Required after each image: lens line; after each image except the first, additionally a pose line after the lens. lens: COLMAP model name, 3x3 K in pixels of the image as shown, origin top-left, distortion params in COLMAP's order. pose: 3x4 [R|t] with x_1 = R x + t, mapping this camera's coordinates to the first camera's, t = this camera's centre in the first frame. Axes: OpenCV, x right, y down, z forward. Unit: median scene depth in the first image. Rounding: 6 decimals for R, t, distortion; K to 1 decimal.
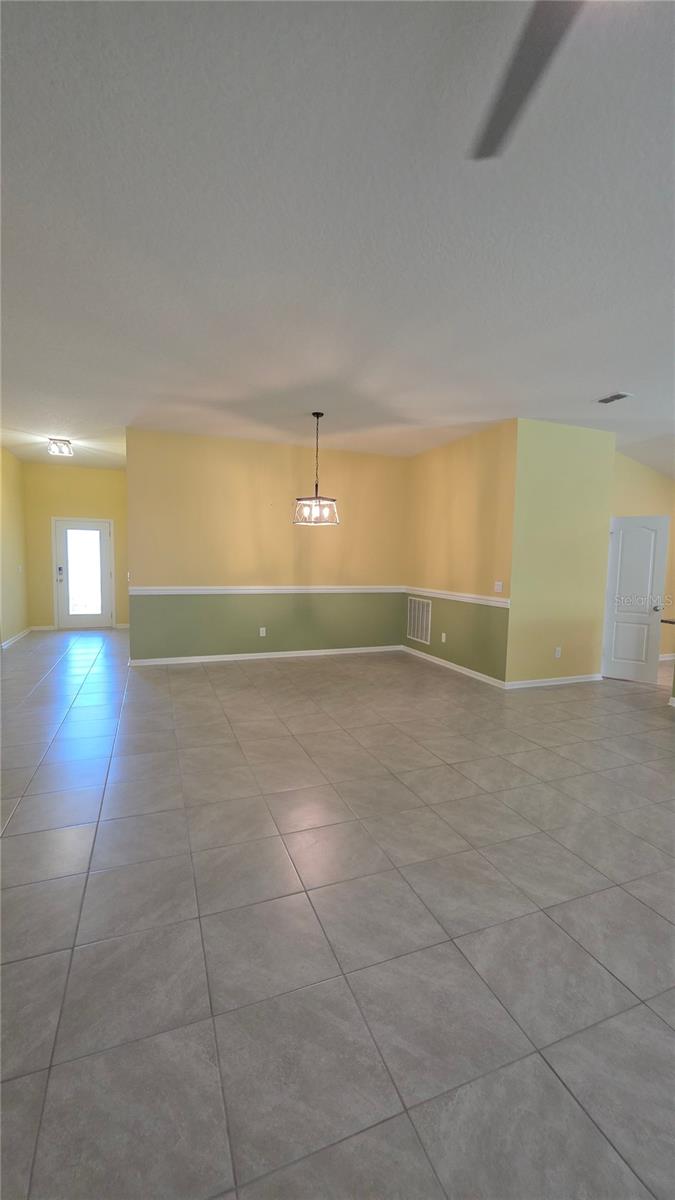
lens RADIAL K [[480.9, 0, 343.8], [0, 480.9, 601.0], [0, 0, 1]] dist [0.001592, -0.002878]
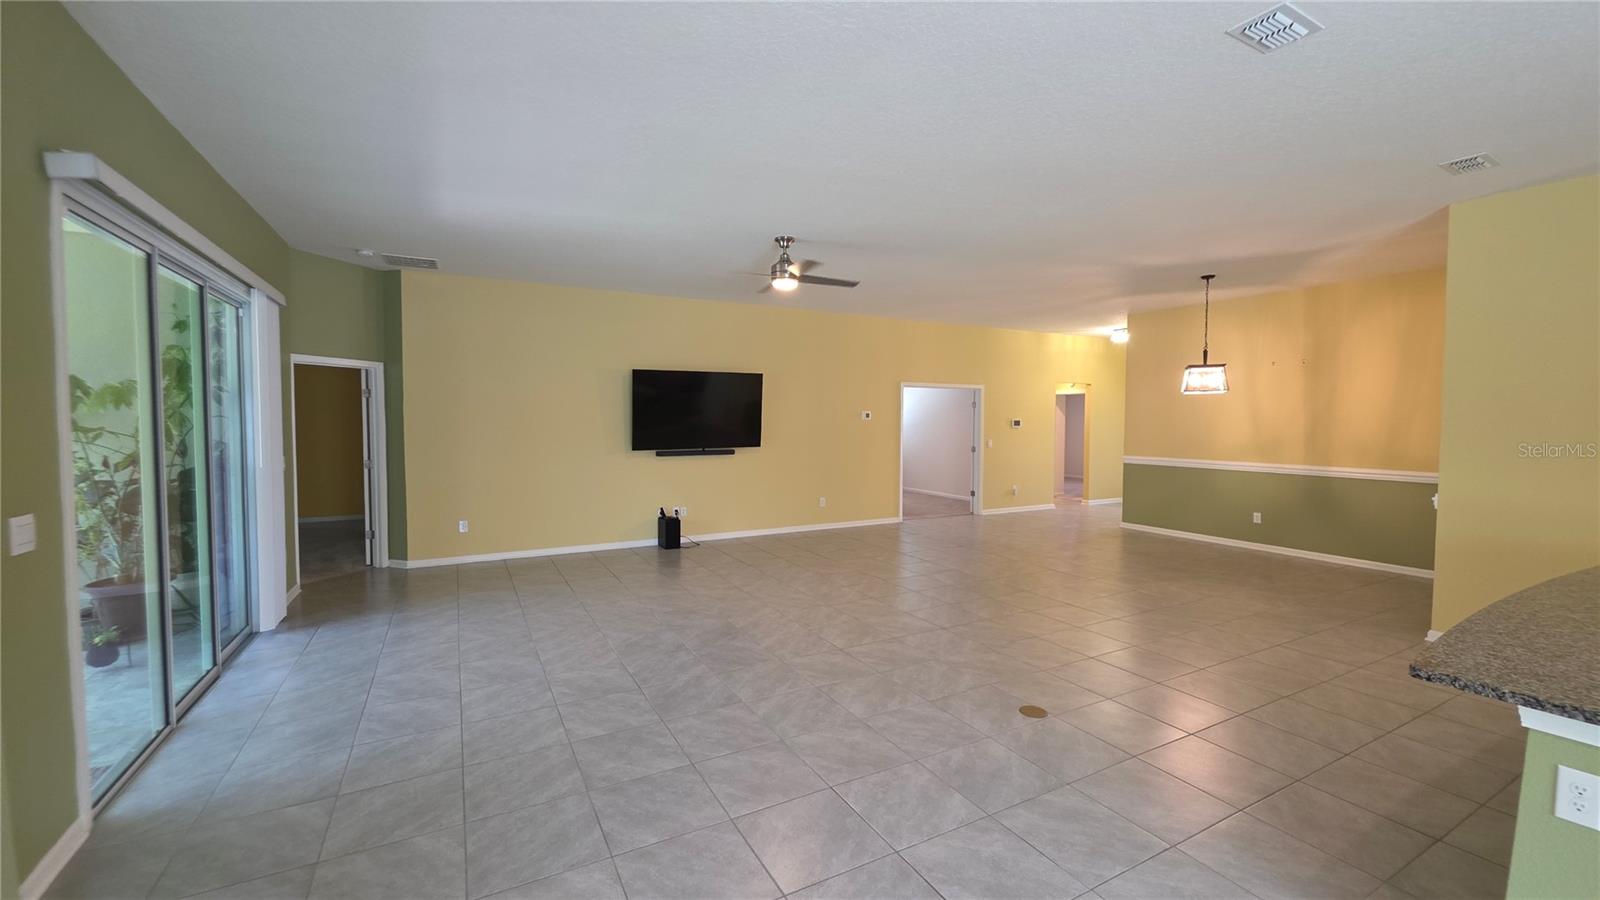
lens RADIAL K [[637.8, 0, 800.0], [0, 637.8, 450.0], [0, 0, 1]] dist [0.013804, -0.007138]
pose [[0.115305, 0.028840, -0.992911, 0.976007], [-0.091283, 0.995656, 0.018319, -0.000627], [0.989127, 0.088524, 0.117437, 0.081772]]
